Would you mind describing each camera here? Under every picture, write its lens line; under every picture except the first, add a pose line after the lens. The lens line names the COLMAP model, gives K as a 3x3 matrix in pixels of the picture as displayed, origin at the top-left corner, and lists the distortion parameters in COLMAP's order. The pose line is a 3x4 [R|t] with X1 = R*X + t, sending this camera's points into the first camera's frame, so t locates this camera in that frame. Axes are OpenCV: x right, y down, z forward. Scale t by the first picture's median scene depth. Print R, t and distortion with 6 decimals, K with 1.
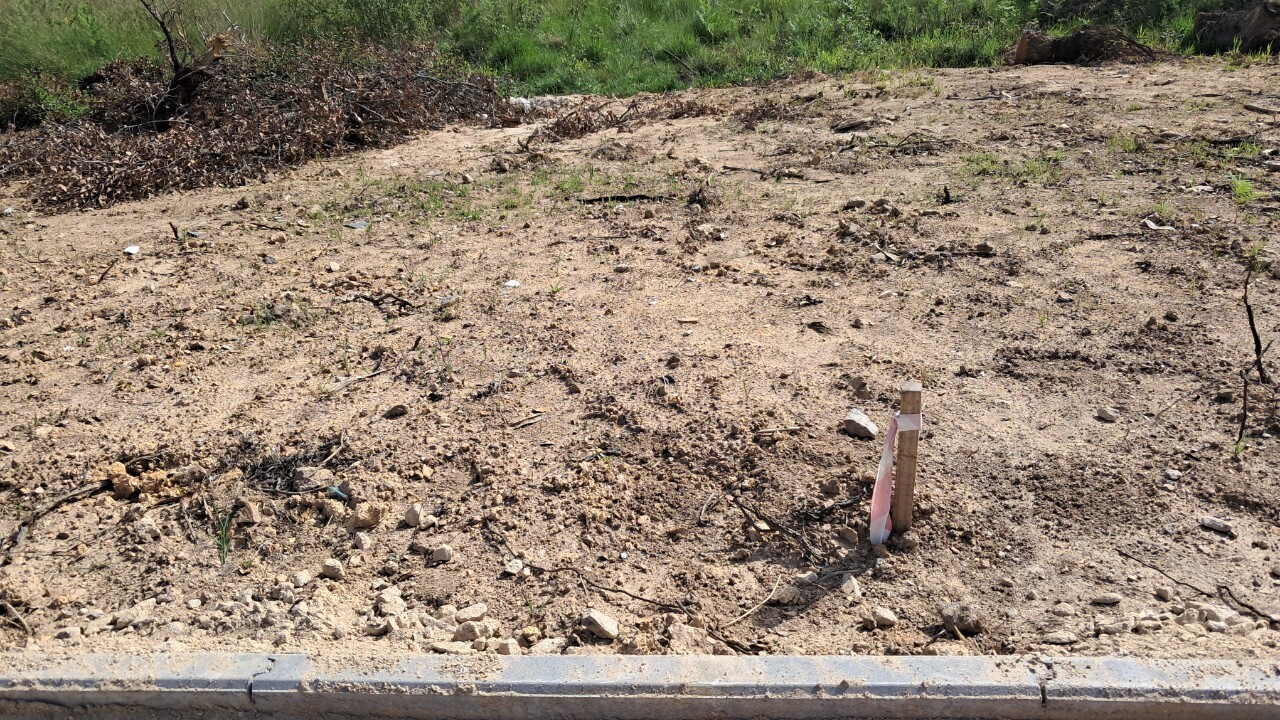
lens RADIAL K [[974.0, 0, 626.5], [0, 974.0, 364.7], [0, 0, 1]] dist [0.039139, -0.070017]
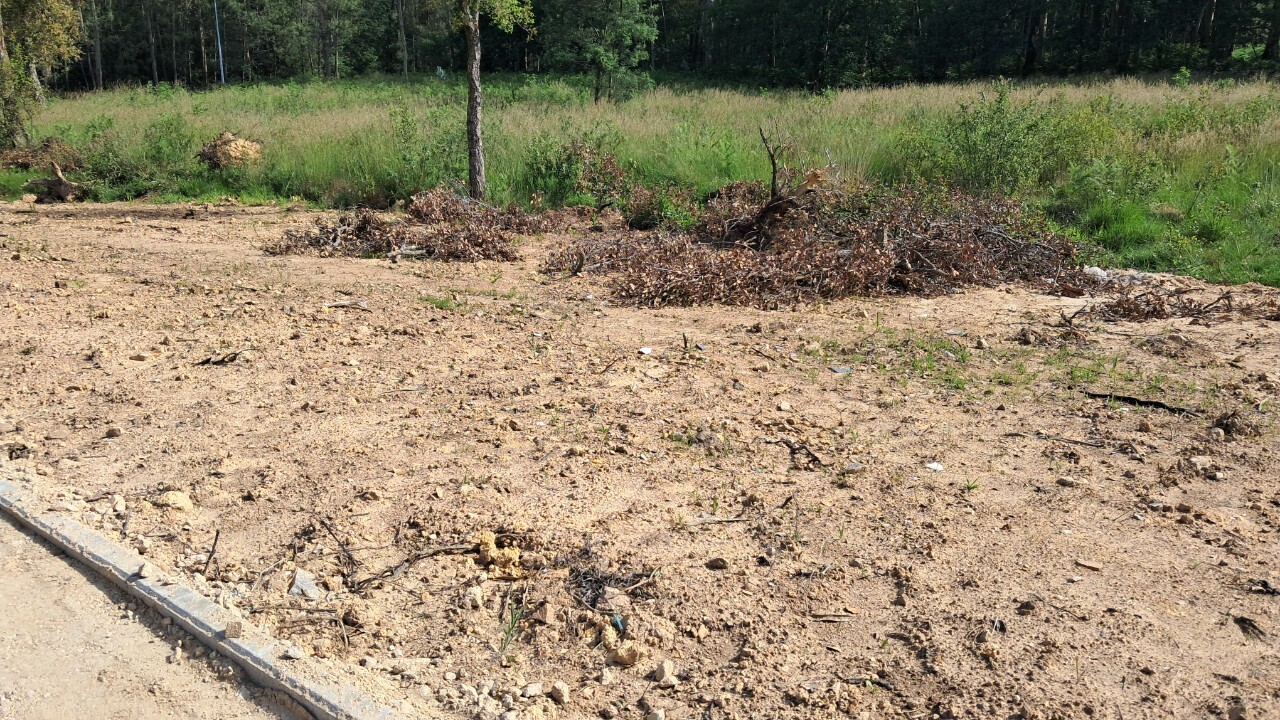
lens RADIAL K [[974.0, 0, 626.5], [0, 974.0, 364.7], [0, 0, 1]] dist [0.039139, -0.070017]
pose [[0.822309, 0.203835, -0.531281, 0.161368], [-0.272202, 0.960797, -0.052683, -0.062753], [0.499714, 0.187937, 0.845556, 0.039859]]
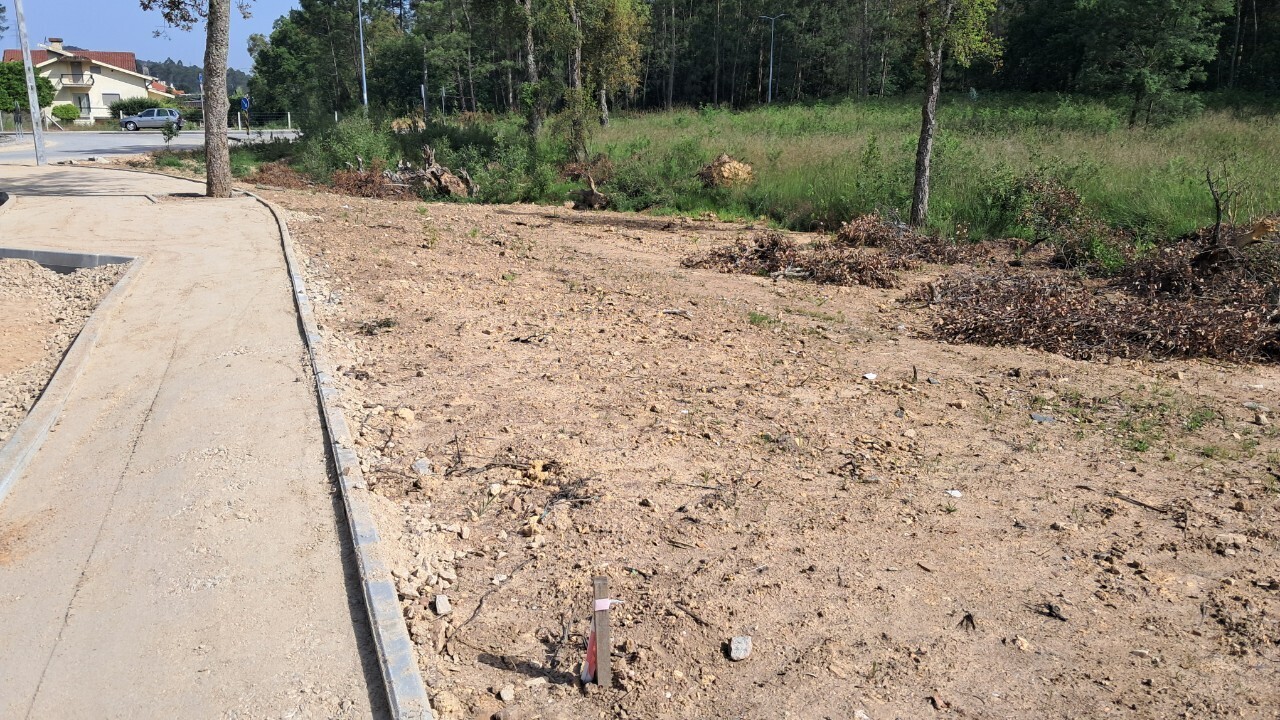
lens RADIAL K [[982.4, 0, 640.0], [0, 982.4, 360.0], [0, 0, 1]] dist [0.095523, -0.282813]
pose [[0.438579, 0.273347, -0.856113, 0.861452], [-0.389702, 0.916243, 0.092906, -0.250964], [0.809803, 0.292883, 0.508368, 0.136131]]
